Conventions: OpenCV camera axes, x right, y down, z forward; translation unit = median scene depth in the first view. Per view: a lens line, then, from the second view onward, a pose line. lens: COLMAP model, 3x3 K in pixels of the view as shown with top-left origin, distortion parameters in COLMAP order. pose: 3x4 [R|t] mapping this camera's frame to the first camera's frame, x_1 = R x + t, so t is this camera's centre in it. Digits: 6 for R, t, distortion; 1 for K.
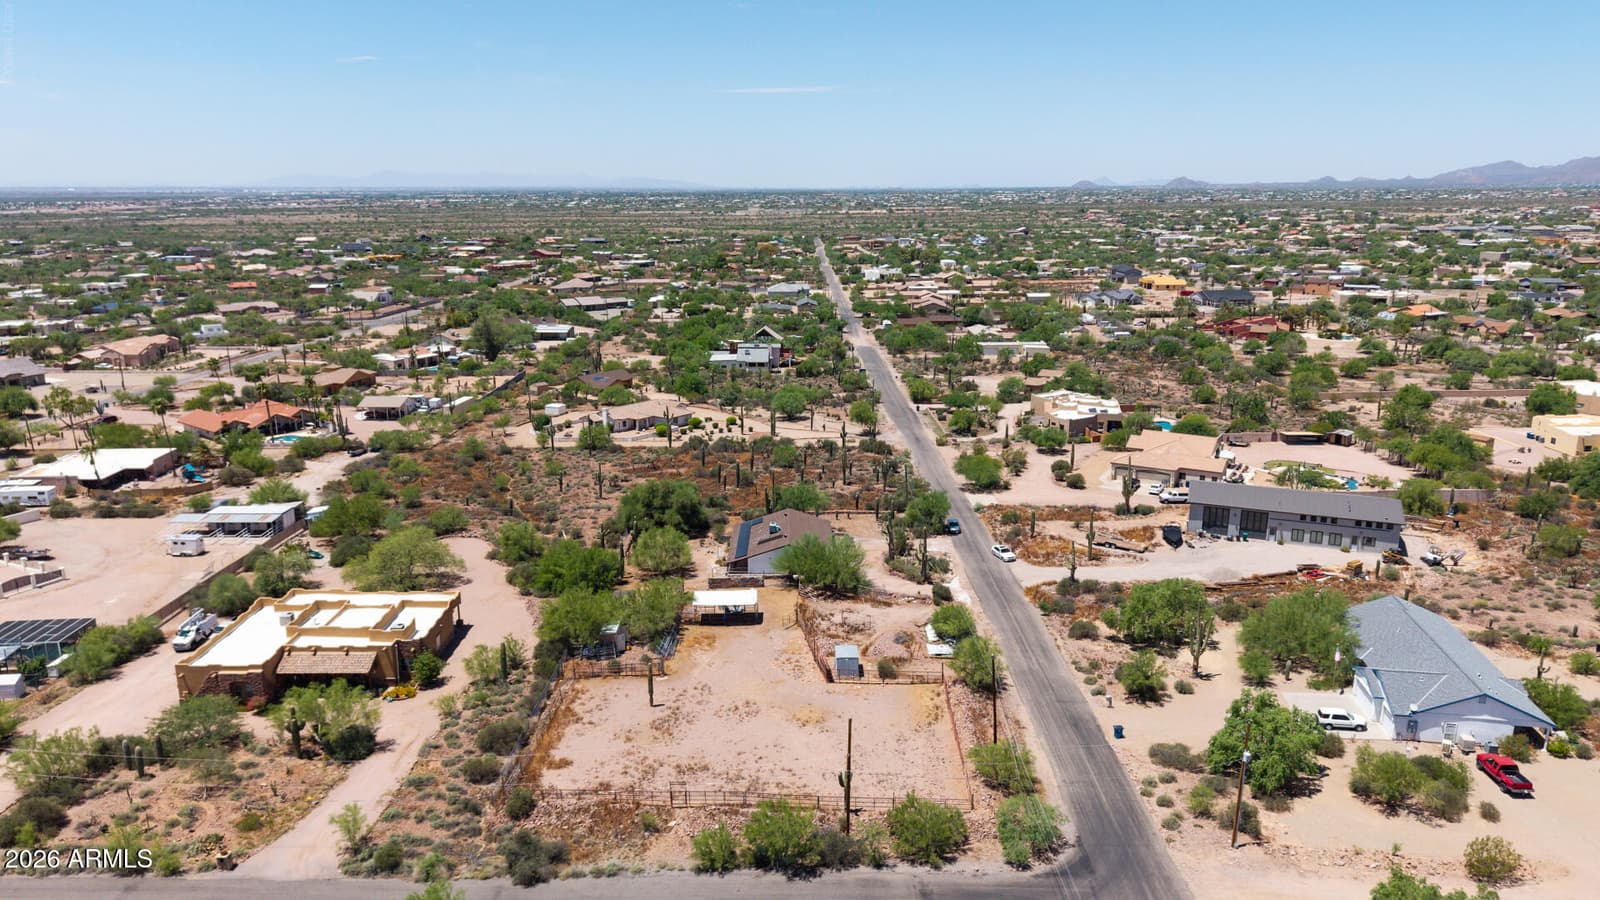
lens RADIAL K [[1079.9, 0, 797.7], [0, 1079.9, 419.1], [0, 0, 1]] dist [0.161981, -0.421981]
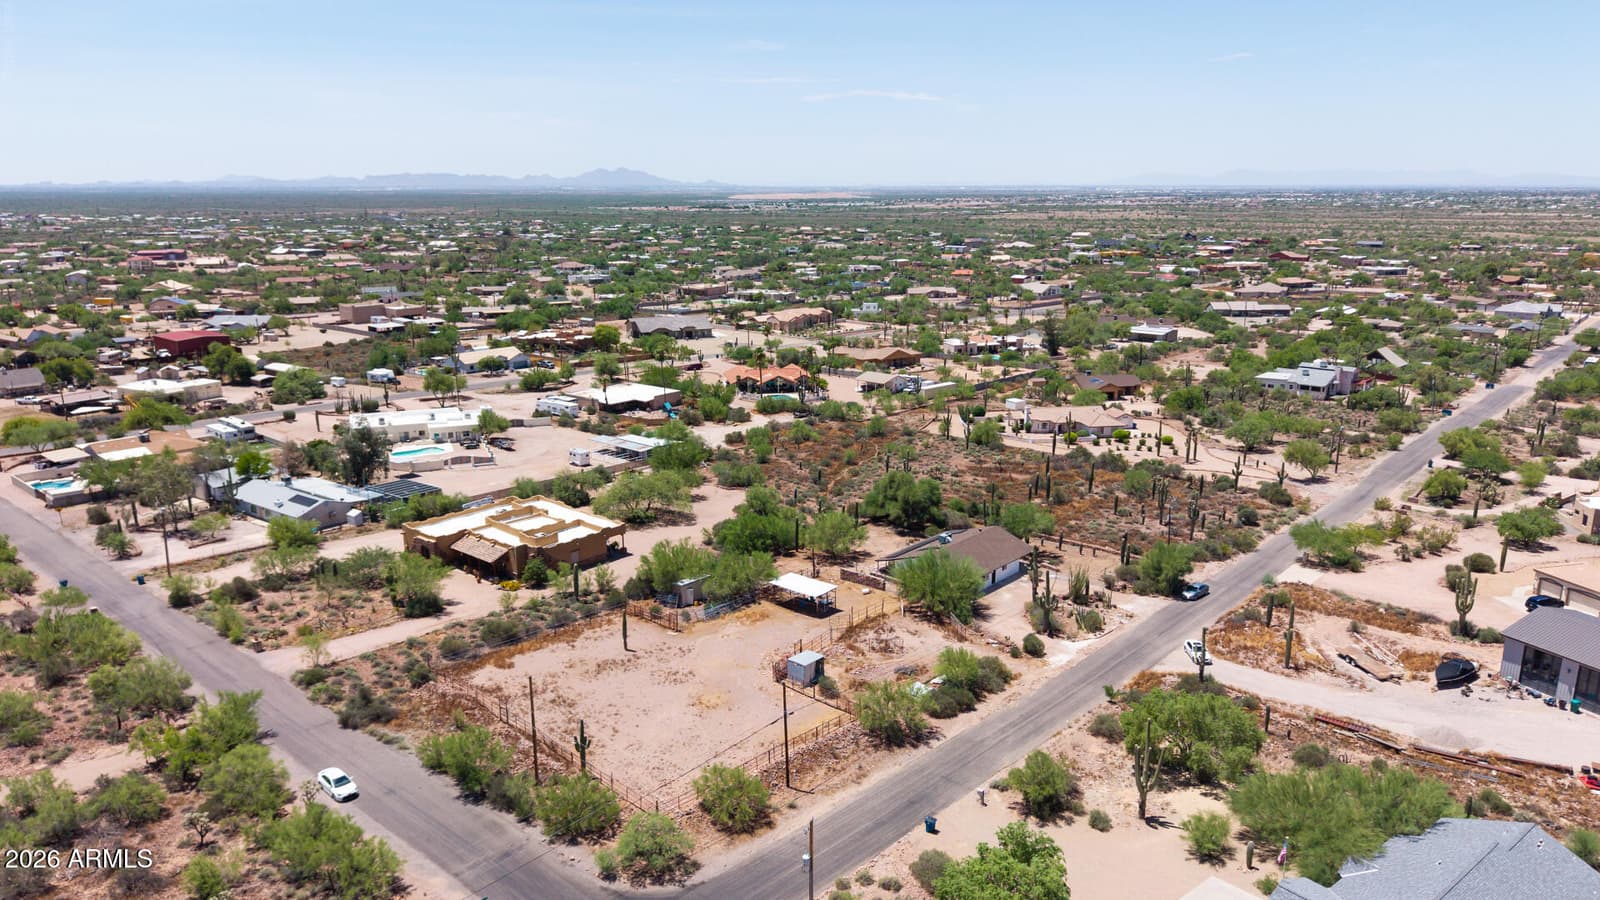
lens RADIAL K [[1093.4, 0, 801.8], [0, 1093.4, 412.8], [0, 0, 1]] dist [0.064458, -0.083075]
pose [[0.750943, 0.137175, -0.645962, 0.554473], [-0.141202, 0.988918, 0.045854, -0.038949], [0.645094, 0.056777, 0.761991, 0.212651]]
